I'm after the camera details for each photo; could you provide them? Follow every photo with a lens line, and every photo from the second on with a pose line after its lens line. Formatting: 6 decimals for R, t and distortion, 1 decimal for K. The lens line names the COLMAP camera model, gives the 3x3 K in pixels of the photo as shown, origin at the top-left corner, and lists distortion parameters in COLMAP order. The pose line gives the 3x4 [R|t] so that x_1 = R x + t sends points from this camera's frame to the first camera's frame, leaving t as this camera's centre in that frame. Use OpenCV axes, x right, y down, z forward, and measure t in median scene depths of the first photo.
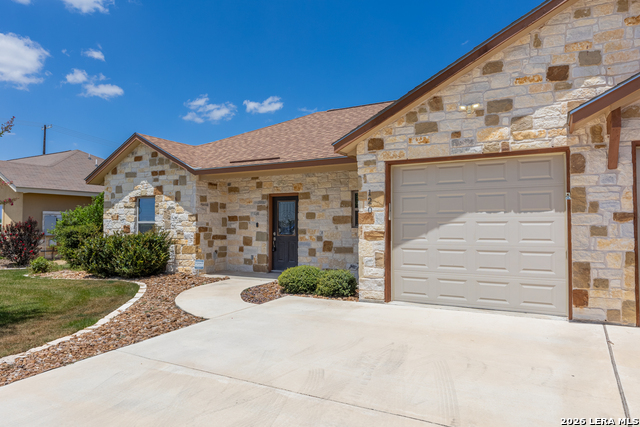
lens RADIAL K [[428.4, 0, 321.0], [0, 428.4, 214.7], [0, 0, 1]] dist [-0.005670, -0.001212]
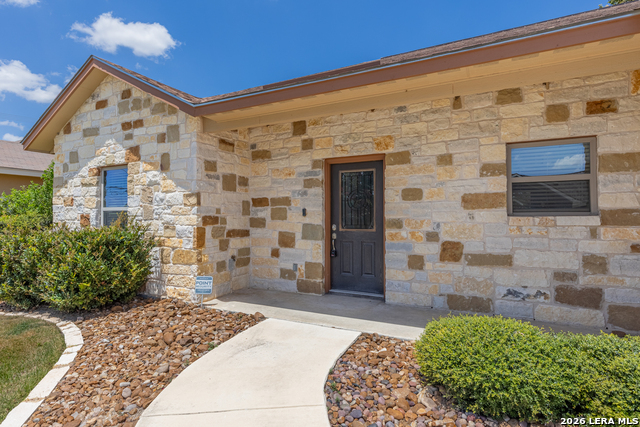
lens RADIAL K [[330.9, 0, 318.2], [0, 330.9, 213.0], [0, 0, 1]] dist [-0.002739, -0.001786]
pose [[0.998893, -0.002925, 0.046949, -0.152498], [0.002205, 0.999879, 0.015385, 0.018135], [-0.046989, -0.015265, 0.998779, 0.552523]]
